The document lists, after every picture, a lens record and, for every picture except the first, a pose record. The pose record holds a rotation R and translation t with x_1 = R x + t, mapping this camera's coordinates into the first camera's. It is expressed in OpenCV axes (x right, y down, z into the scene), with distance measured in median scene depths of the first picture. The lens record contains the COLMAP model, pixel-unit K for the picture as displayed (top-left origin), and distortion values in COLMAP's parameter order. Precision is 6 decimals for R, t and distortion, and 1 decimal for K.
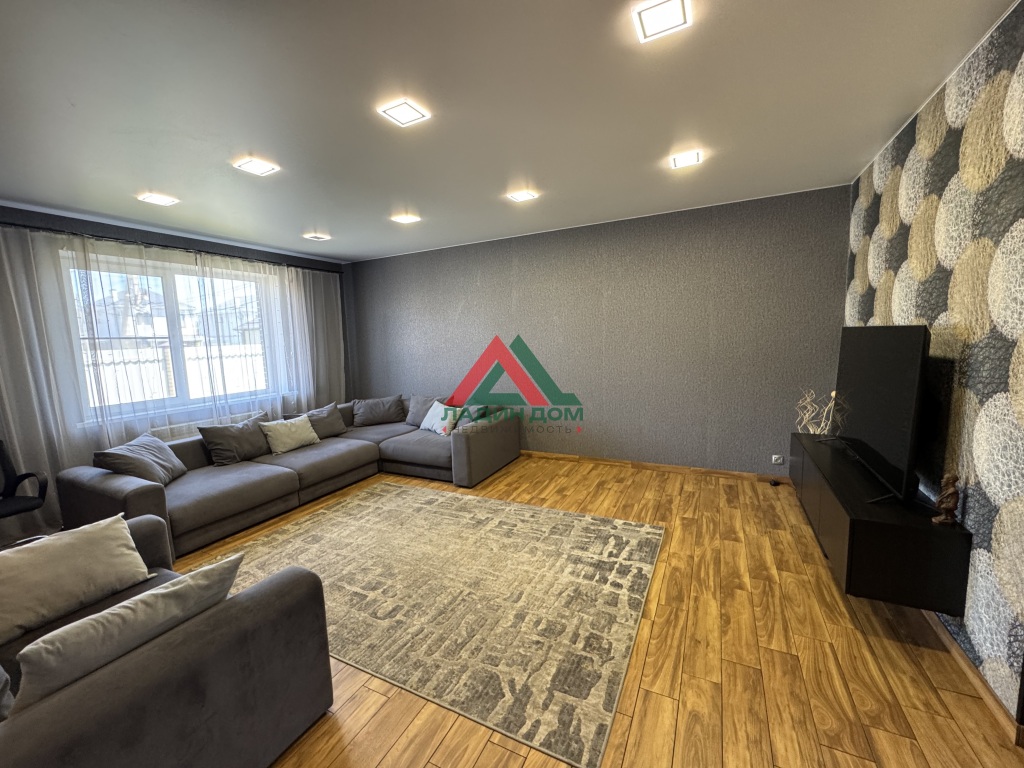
lens RADIAL K [[410.3, 0, 511.5], [0, 410.3, 383.0], [0, 0, 1]] dist [-0.005151, 0.000934]
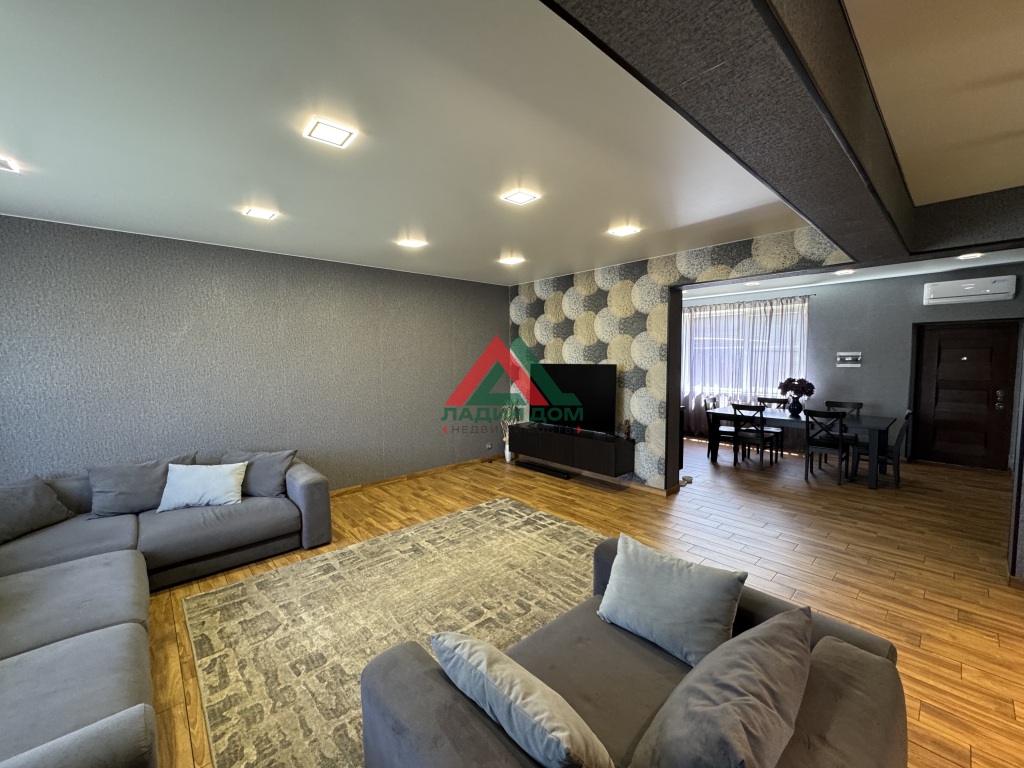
lens RADIAL K [[410.3, 0, 510.7], [0, 410.3, 382.6], [0, 0, 1]] dist [-0.005151, 0.000934]
pose [[0.363968, -0.027492, 0.931005, -0.979817], [0.101437, 0.994789, -0.010280, -0.039718], [-0.925871, 0.098180, 0.364860, 0.397041]]
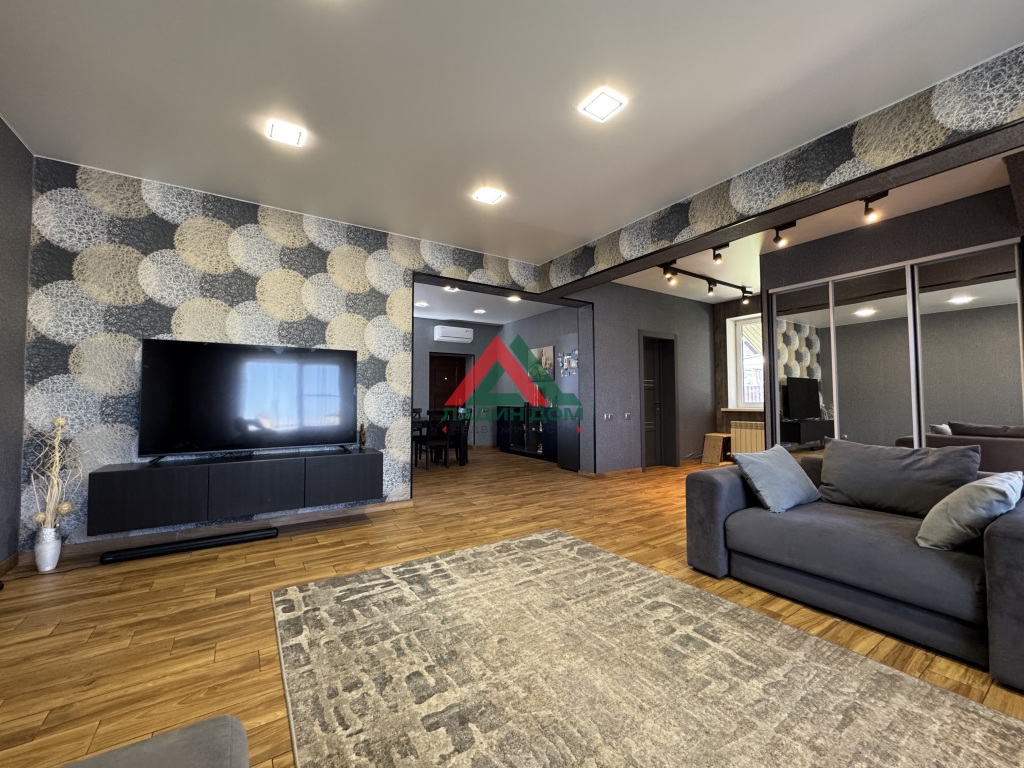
lens RADIAL K [[410.3, 0, 510.7], [0, 410.3, 384.3], [0, 0, 1]] dist [-0.005151, 0.000934]
pose [[-0.861230, 0.058488, 0.504839, -0.360048], [0.091391, 0.994986, 0.040635, 0.003940], [-0.499931, 0.081134, -0.862257, 1.372233]]
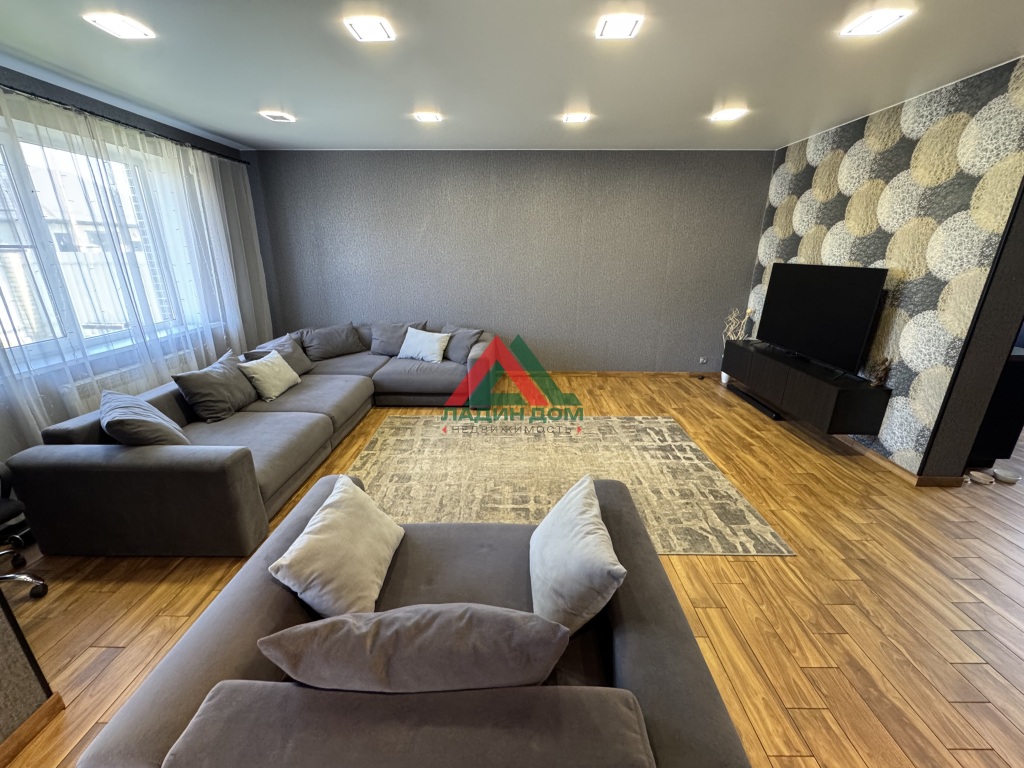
lens RADIAL K [[410.3, 0, 511.5], [0, 410.3, 382.6], [0, 0, 1]] dist [-0.005151, 0.000934]
pose [[0.899166, -0.098833, 0.426301, -0.637274], [0.014031, 0.980173, 0.197648, -0.023075], [-0.437383, -0.171737, 0.882725, 0.078180]]
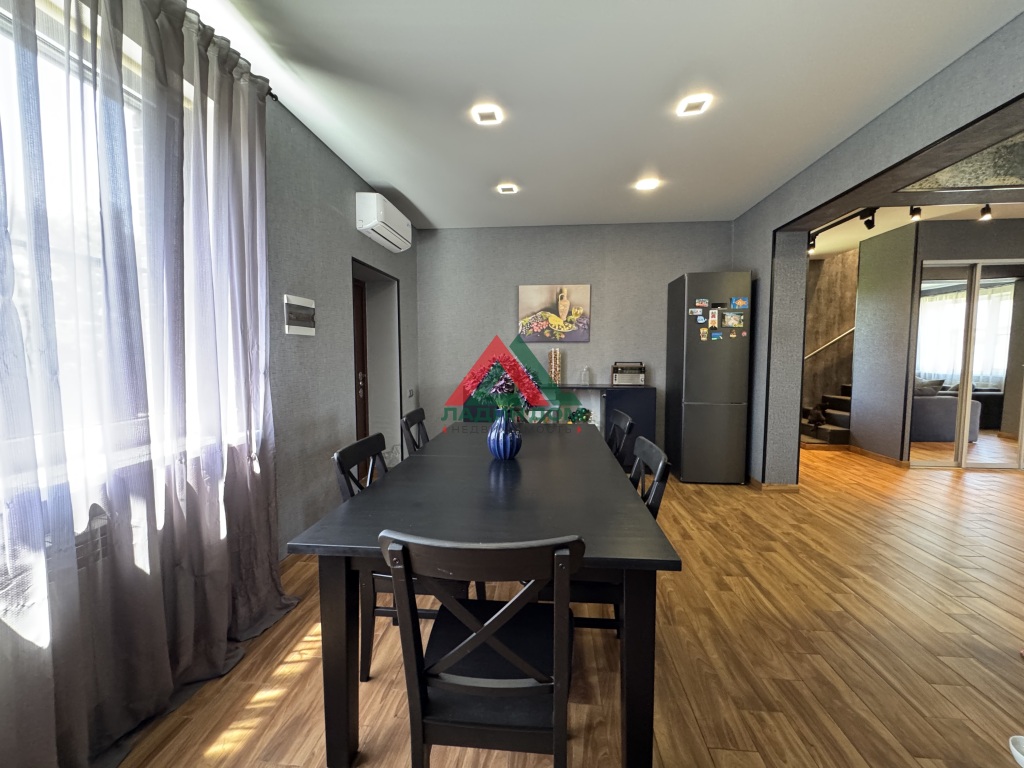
lens RADIAL K [[410.3, 0, 510.7], [0, 410.3, 379.3], [0, 0, 1]] dist [-0.005151, 0.000934]
pose [[-0.932297, 0.058605, -0.356914, 1.394160], [-0.008056, 0.983176, 0.182482, -0.031954], [0.361603, 0.173002, -0.916140, 0.488042]]
